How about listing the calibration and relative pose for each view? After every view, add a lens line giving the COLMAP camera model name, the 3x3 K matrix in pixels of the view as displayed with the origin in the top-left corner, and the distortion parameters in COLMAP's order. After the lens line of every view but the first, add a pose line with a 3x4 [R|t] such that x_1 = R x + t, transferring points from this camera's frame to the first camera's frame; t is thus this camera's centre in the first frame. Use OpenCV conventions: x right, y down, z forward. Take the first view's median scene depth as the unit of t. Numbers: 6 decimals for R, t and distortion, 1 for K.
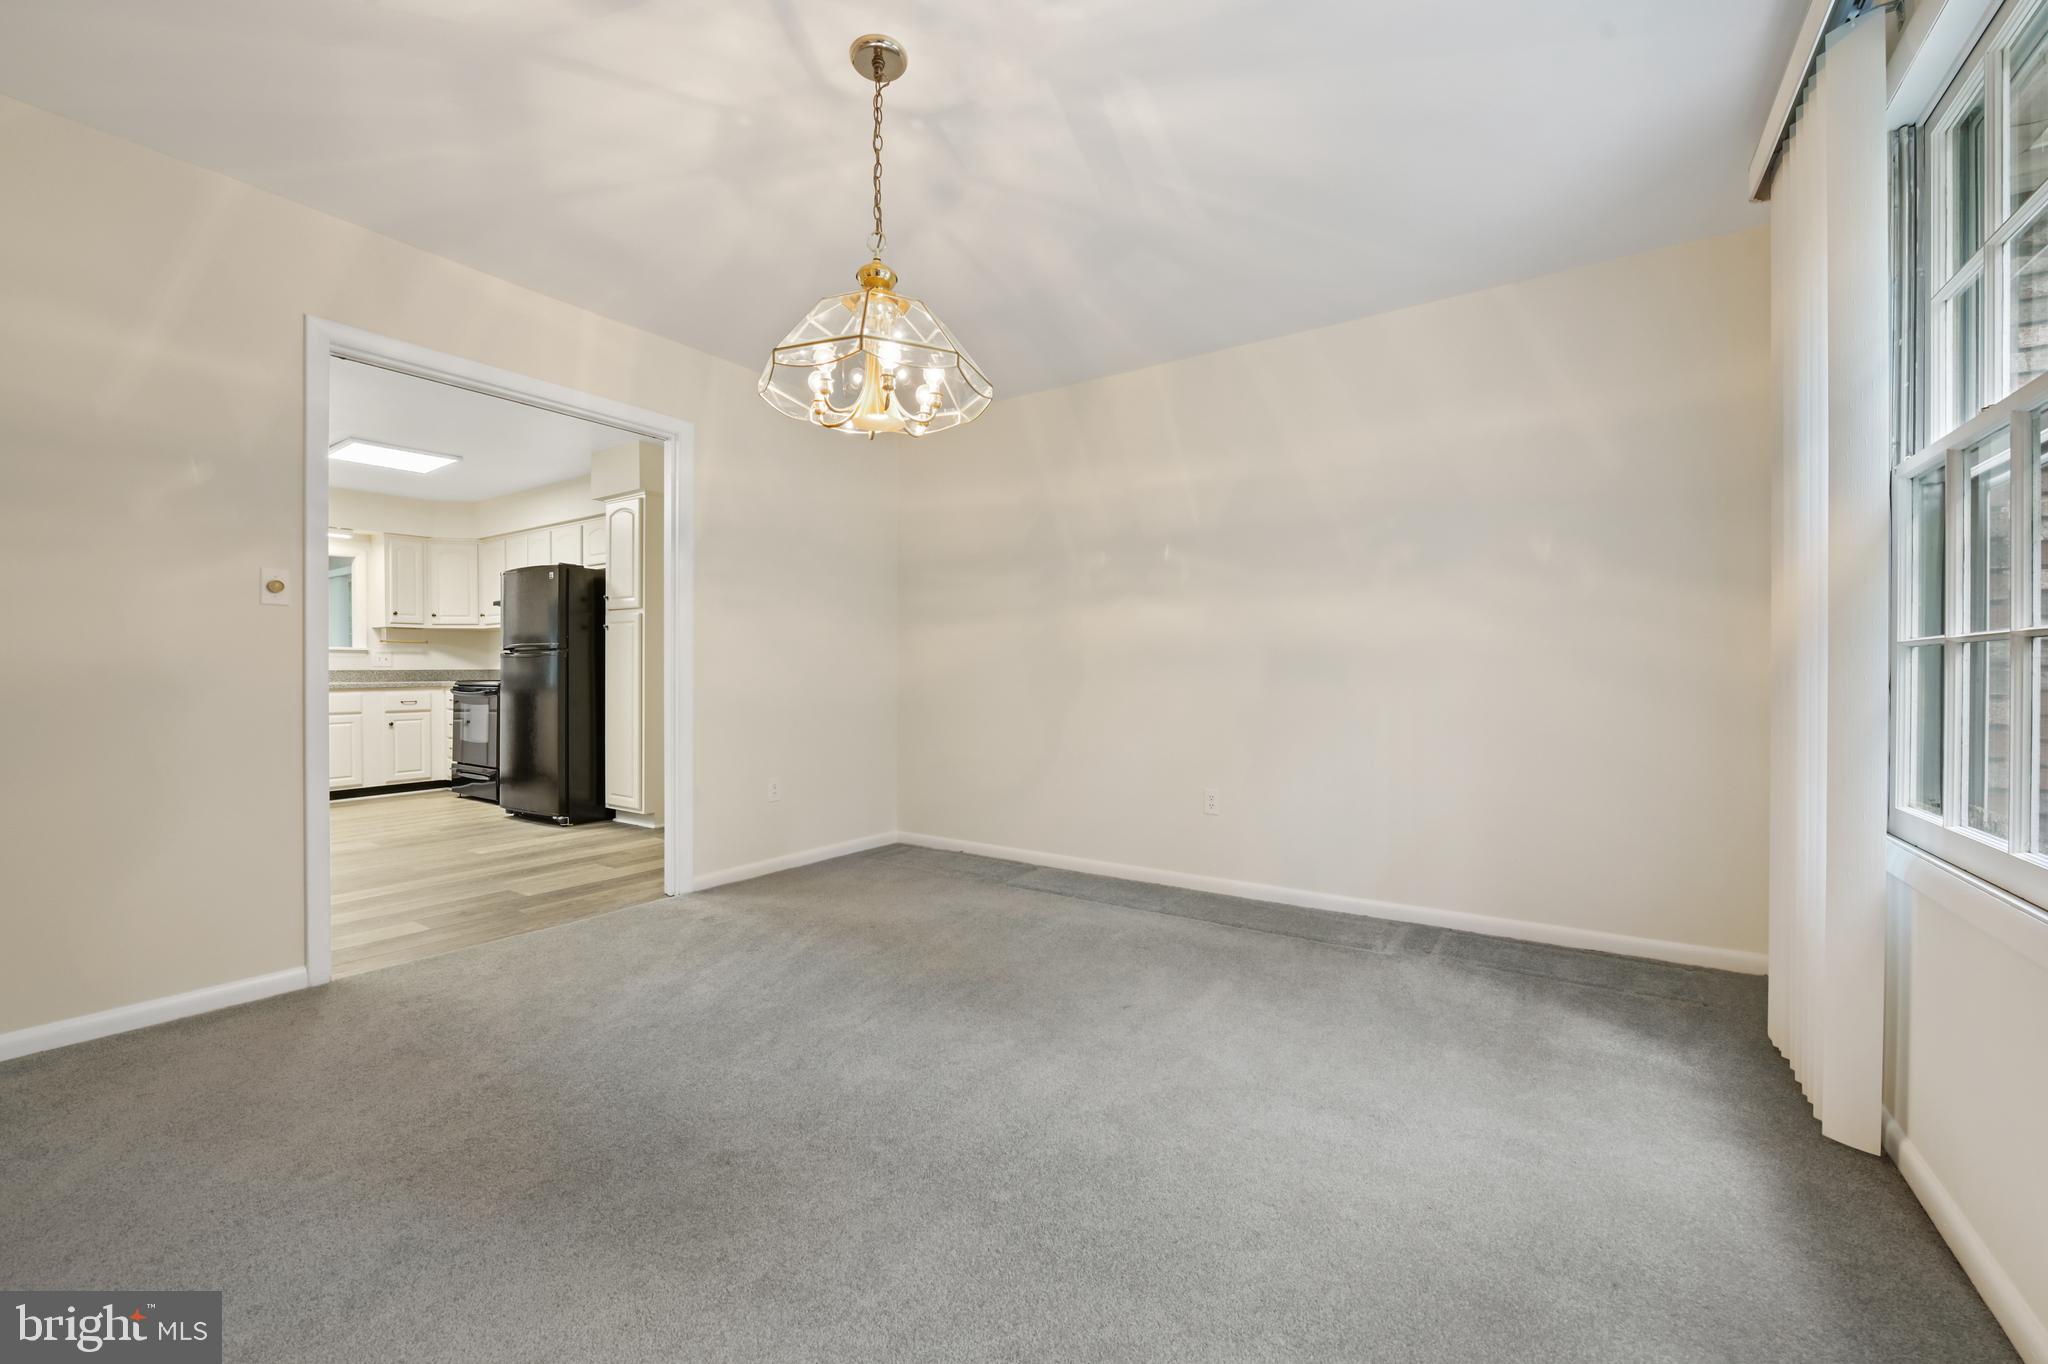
lens RADIAL K [[822.8, 0, 1024.0], [0, 822.8, 682.0], [0, 0, 1]] dist [-0.000807, -0.000078]
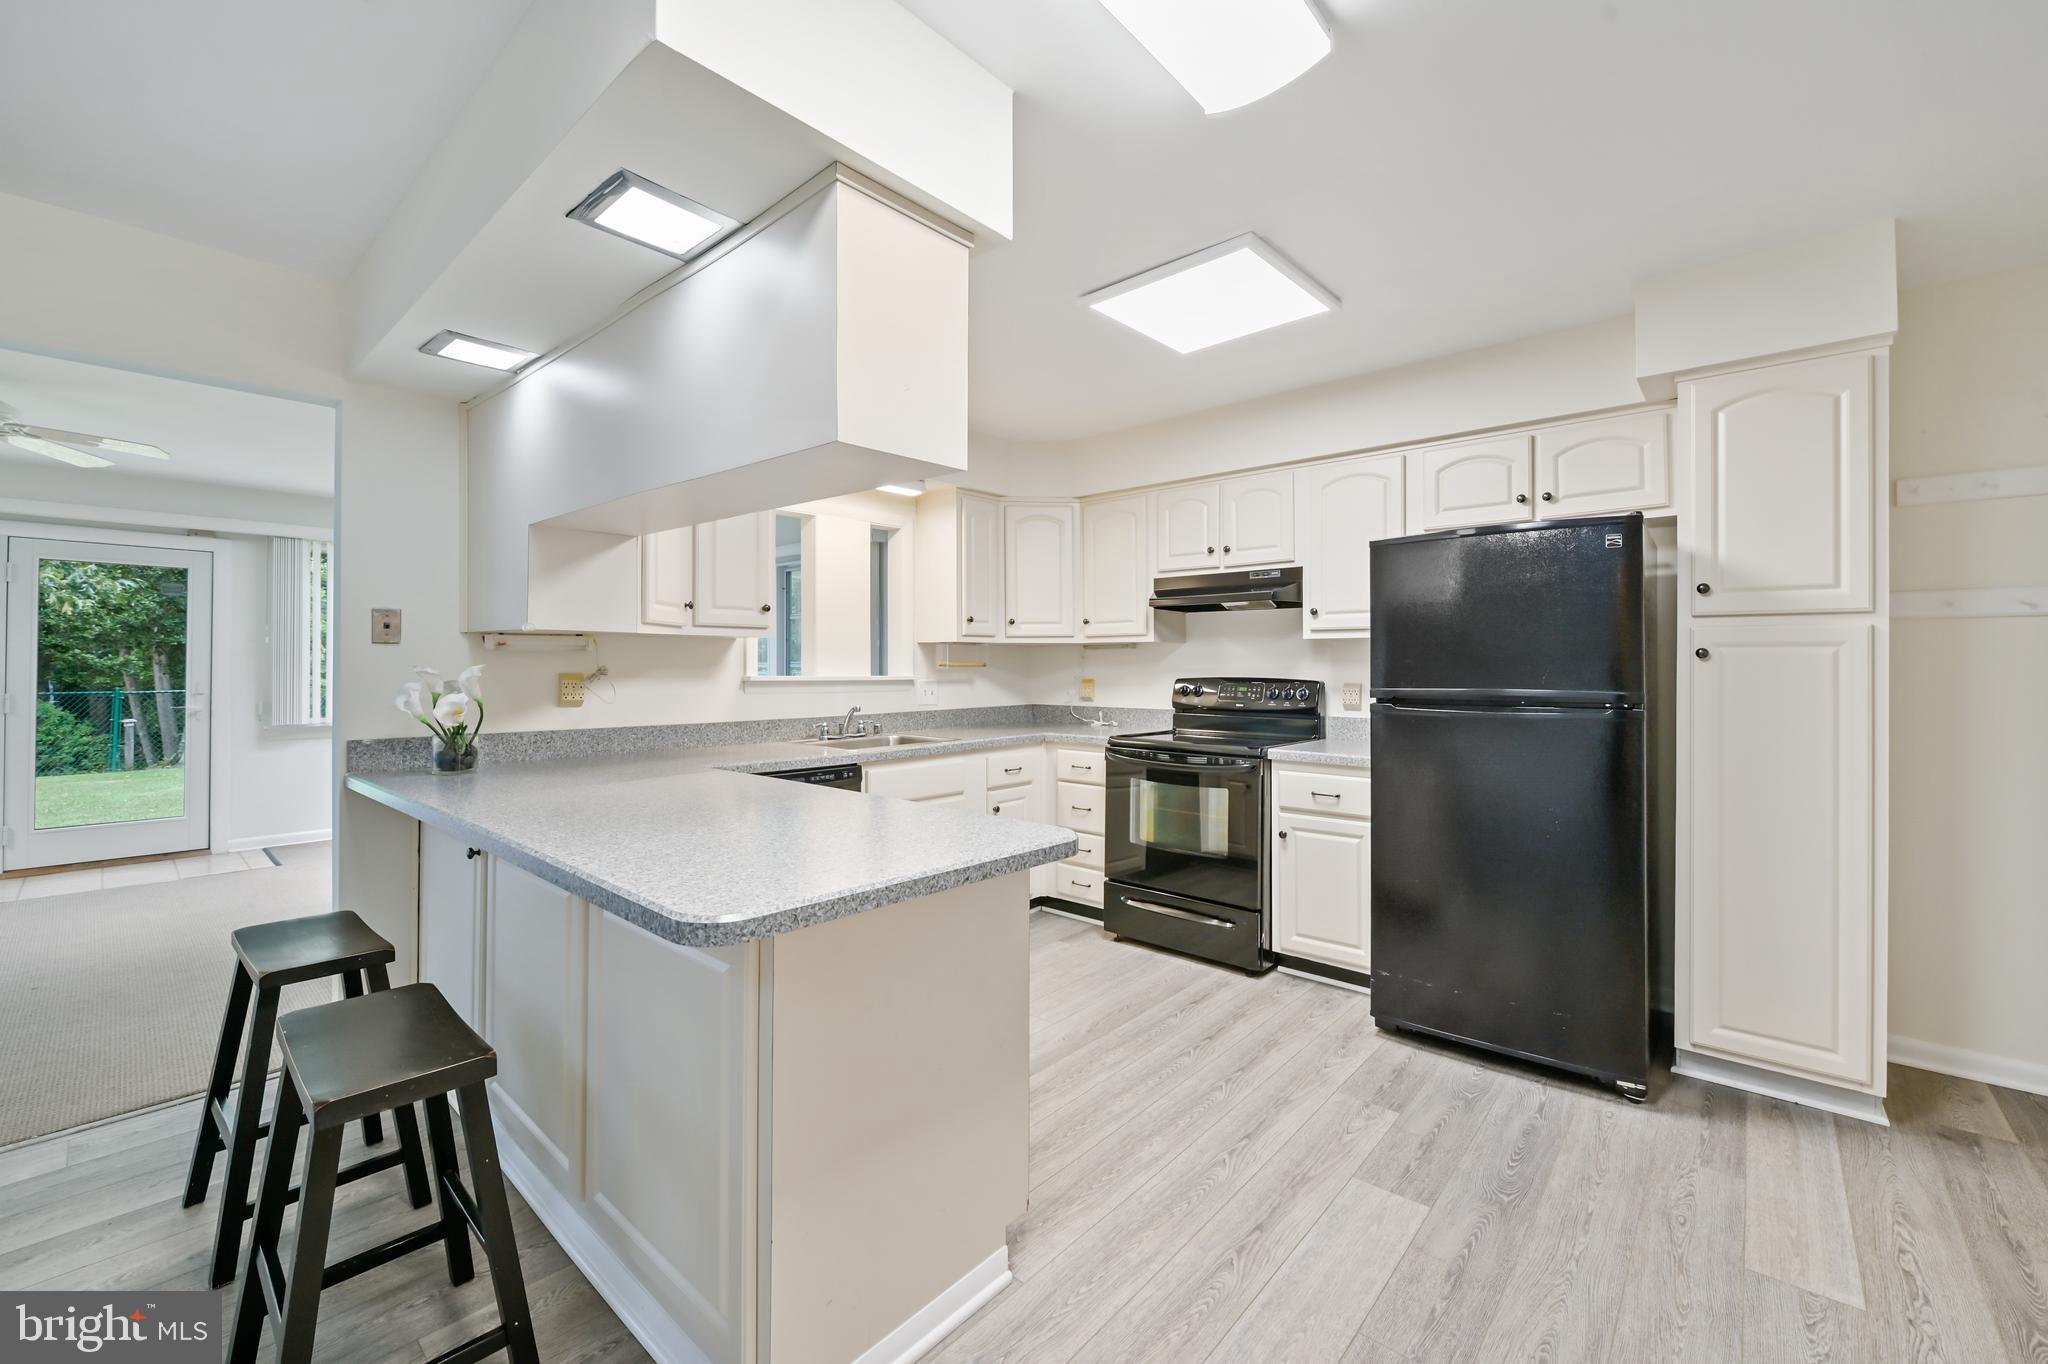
lens RADIAL K [[830.9, 0, 1029.4], [0, 830.9, 672.2], [0, 0, 1]] dist [-0.000422, -0.000023]
pose [[0.991889, 0.000247, -0.127109, -0.642148], [-0.000534, 0.999997, -0.002224, -0.043520], [0.127108, 0.002274, 0.991886, 0.395993]]
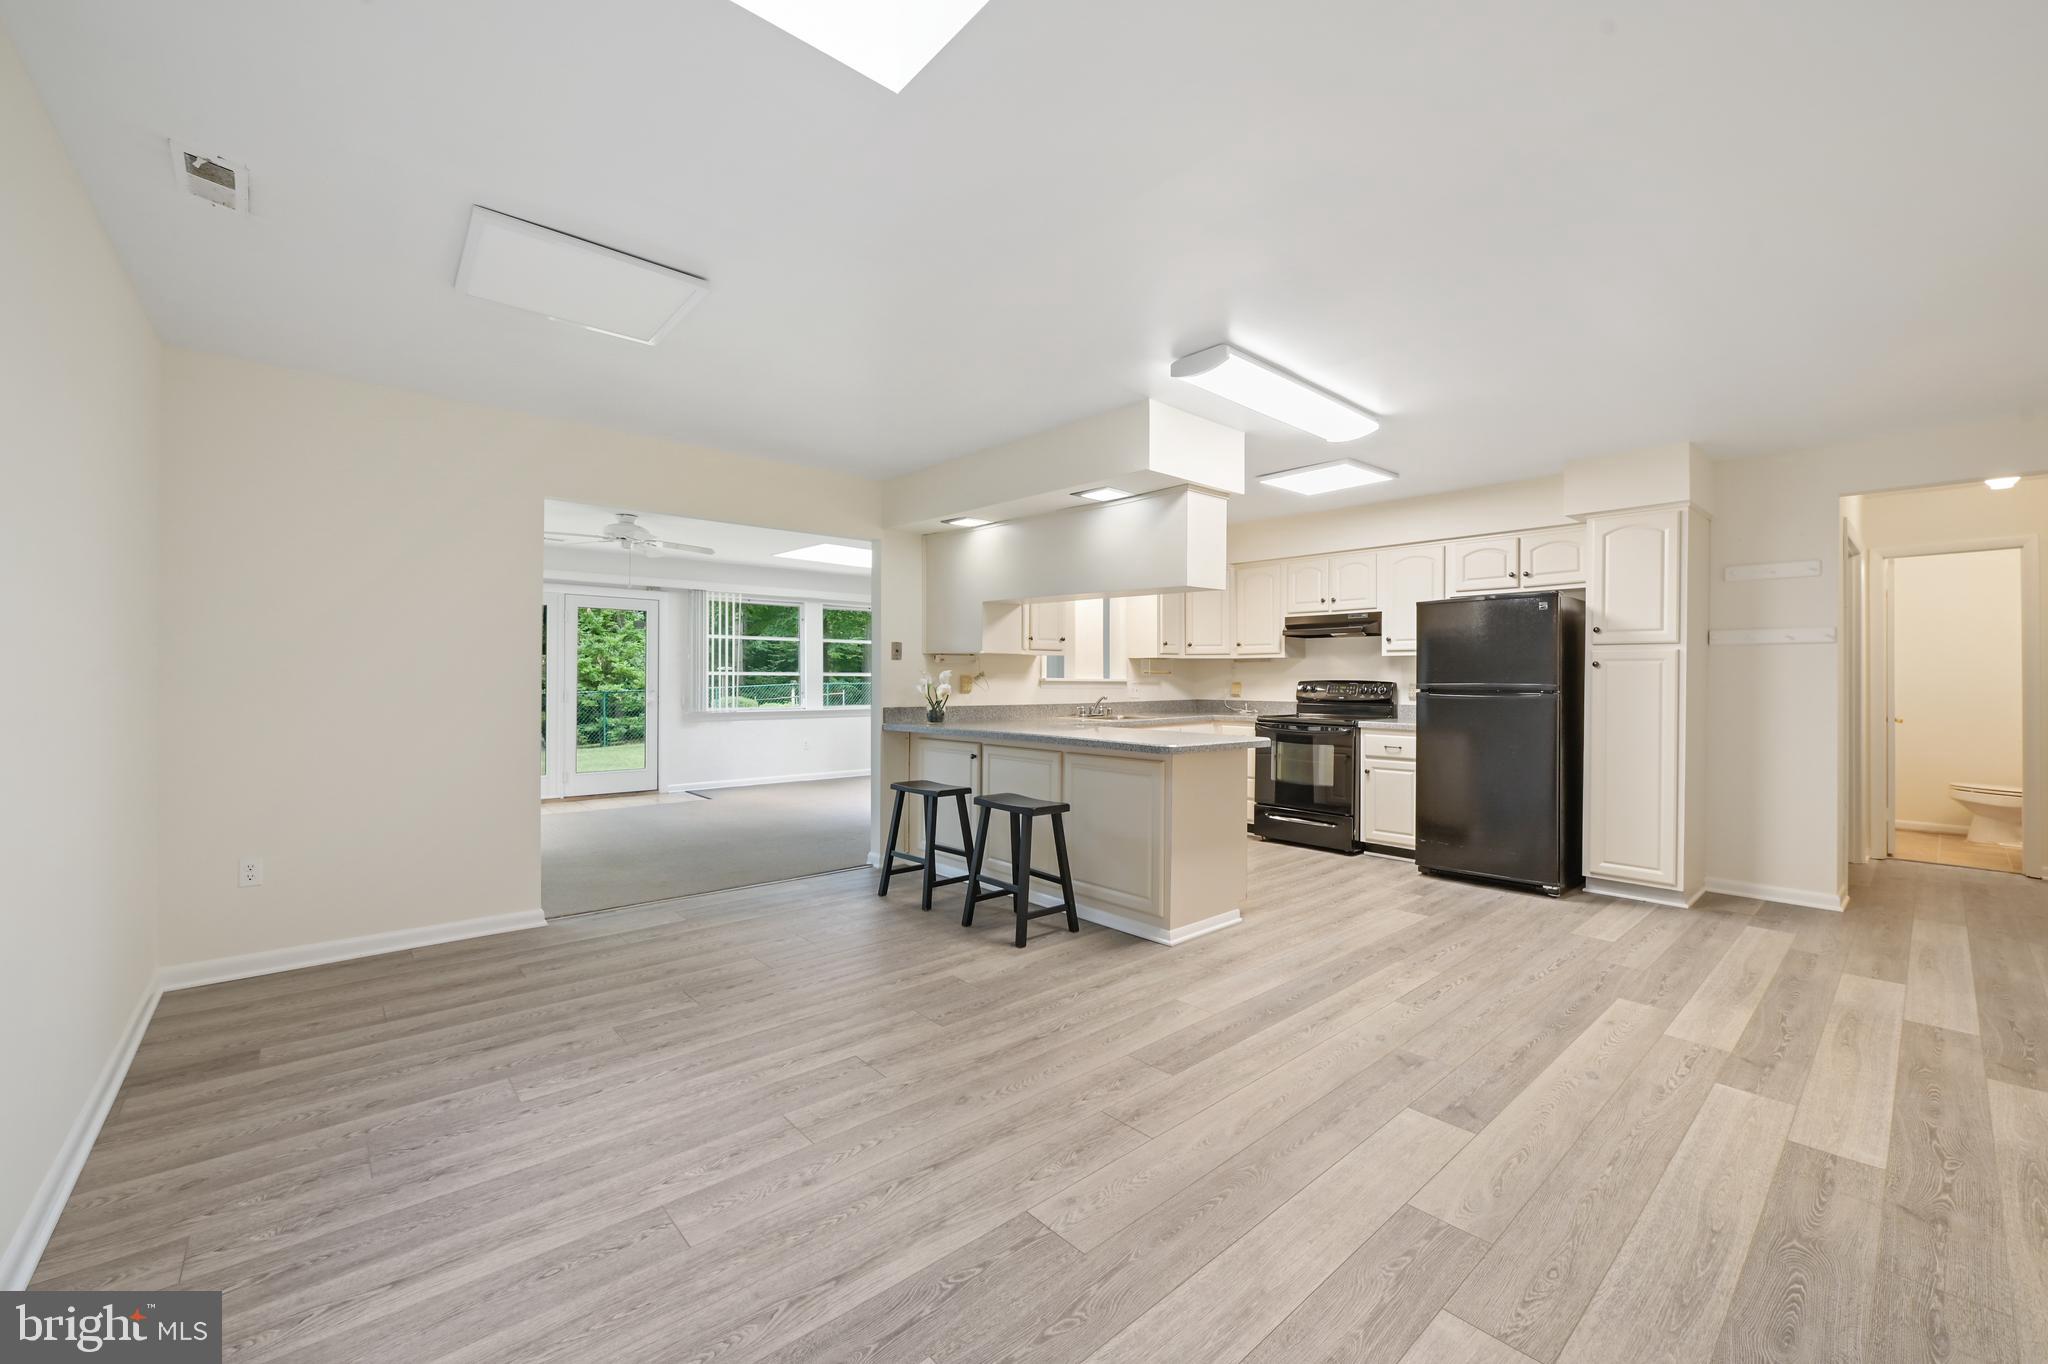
lens RADIAL K [[810.1, 0, 1027.4], [0, 810.1, 687.2], [0, 0, 1]] dist [0.000096, -0.000031]
pose [[0.968397, 0.003953, -0.249383, -0.682923], [-0.003861, 0.999992, 0.000857, -0.032850], [0.249385, 0.000133, 0.968404, 0.037101]]
